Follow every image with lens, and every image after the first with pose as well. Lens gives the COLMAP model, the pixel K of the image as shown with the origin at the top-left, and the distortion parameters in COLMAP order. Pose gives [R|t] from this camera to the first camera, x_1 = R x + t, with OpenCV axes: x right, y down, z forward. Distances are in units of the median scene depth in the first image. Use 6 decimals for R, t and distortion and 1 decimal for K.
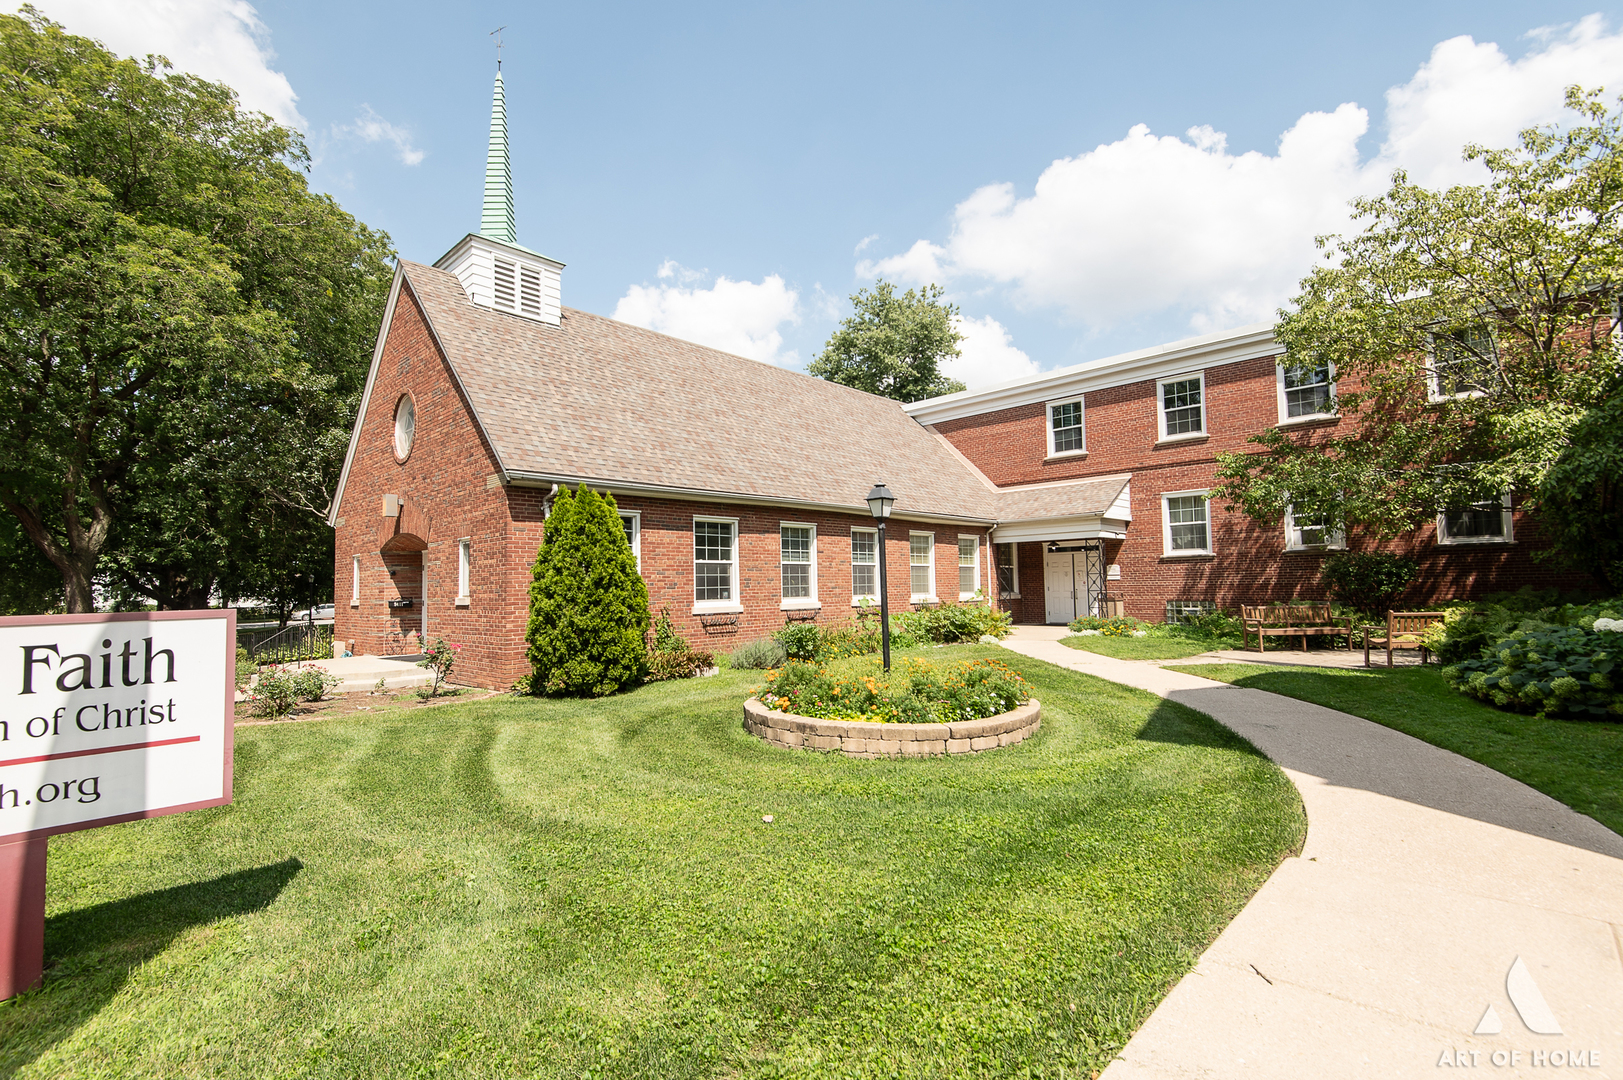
lens RADIAL K [[728.5, 0, 821.9], [0, 728.5, 536.7], [0, 0, 1]] dist [0.011205, -0.008428]
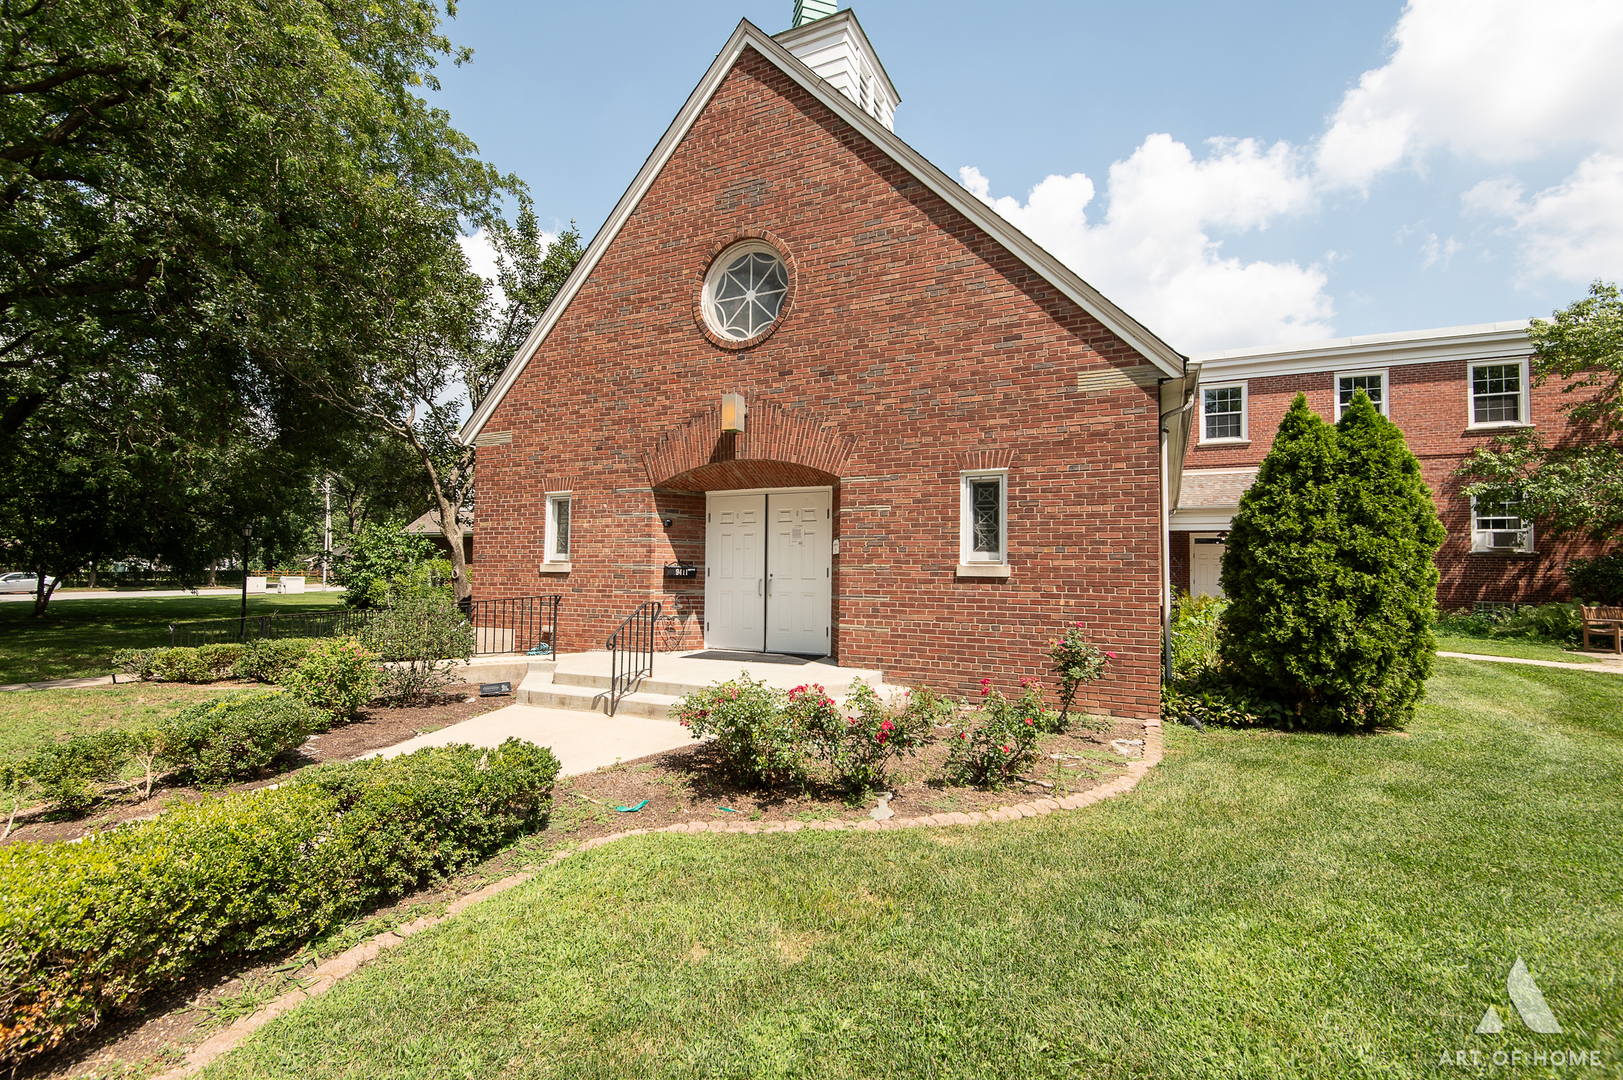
lens RADIAL K [[728.5, 0, 806.2], [0, 728.5, 549.4], [0, 0, 1]] dist [0.011205, -0.008428]
pose [[0.952269, 0.046535, 0.301693, -0.521916], [-0.056690, 0.998079, 0.024987, 0.039322], [-0.299951, -0.040897, 0.953078, 0.279686]]
